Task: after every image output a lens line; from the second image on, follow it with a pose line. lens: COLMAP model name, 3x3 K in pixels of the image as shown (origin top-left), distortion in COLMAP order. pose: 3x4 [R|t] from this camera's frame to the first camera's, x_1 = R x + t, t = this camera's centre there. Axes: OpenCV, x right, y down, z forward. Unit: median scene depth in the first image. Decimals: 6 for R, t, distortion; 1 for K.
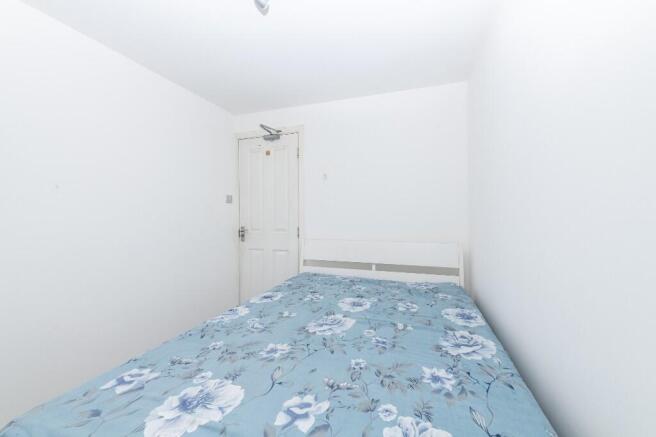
lens RADIAL K [[263.9, 0, 326.0], [0, 263.9, 201.5], [0, 0, 1]] dist [0.000568, -0.000141]
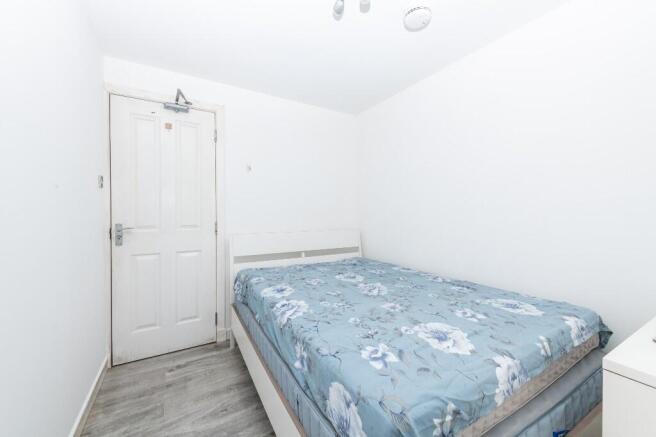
lens RADIAL K [[262.0, 0, 328.9], [0, 262.0, 210.3], [0, 0, 1]] dist [0.000417, -0.000073]
pose [[0.650837, 0.011118, 0.759136, -0.681119], [-0.038393, 0.999095, 0.018283, 0.036388], [-0.758246, -0.041045, 0.650675, 0.203658]]
